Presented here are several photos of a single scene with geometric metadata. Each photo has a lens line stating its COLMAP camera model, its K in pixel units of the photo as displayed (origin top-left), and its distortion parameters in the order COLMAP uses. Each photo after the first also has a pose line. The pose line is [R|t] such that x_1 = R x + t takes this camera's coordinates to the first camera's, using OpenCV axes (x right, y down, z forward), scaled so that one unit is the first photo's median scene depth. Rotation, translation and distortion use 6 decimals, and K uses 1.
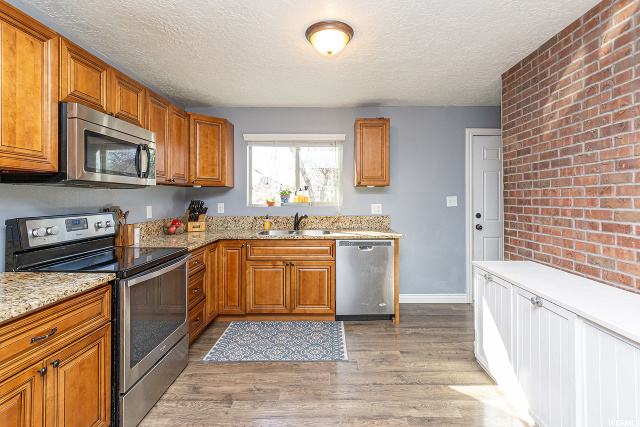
lens RADIAL K [[308.1, 0, 325.4], [0, 308.1, 198.0], [0, 0, 1]] dist [0.001403, 0.001750]
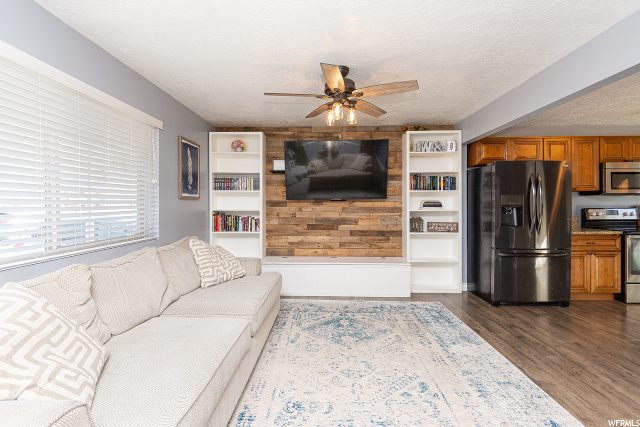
lens RADIAL K [[281.8, 0, 319.3], [0, 281.8, 205.4], [0, 0, 1]] dist [-0.009841, 0.001087]
pose [[-0.013533, 0.001111, -0.999908, 0.838584], [0.006283, 0.999980, 0.001026, 0.013662], [0.999889, -0.006268, -0.013539, -0.732701]]
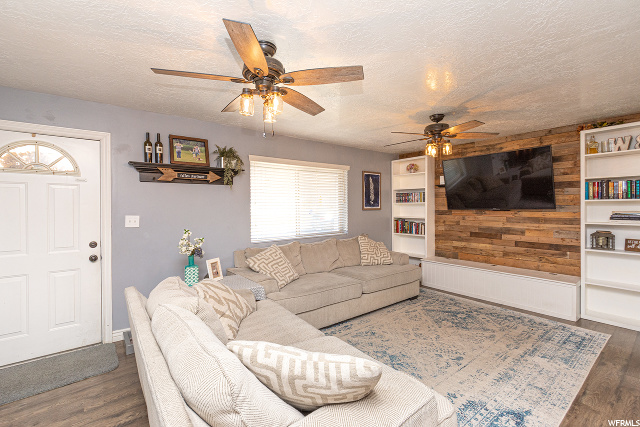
lens RADIAL K [[281.8, 0, 318.4], [0, 281.8, 209.5], [0, 0, 1]] dist [-0.009841, 0.001087]
pose [[-0.778649, 0.011094, -0.627362, 1.054981], [0.010795, 0.999933, 0.004285, -0.030830], [0.627367, -0.003436, -0.778716, -0.112772]]
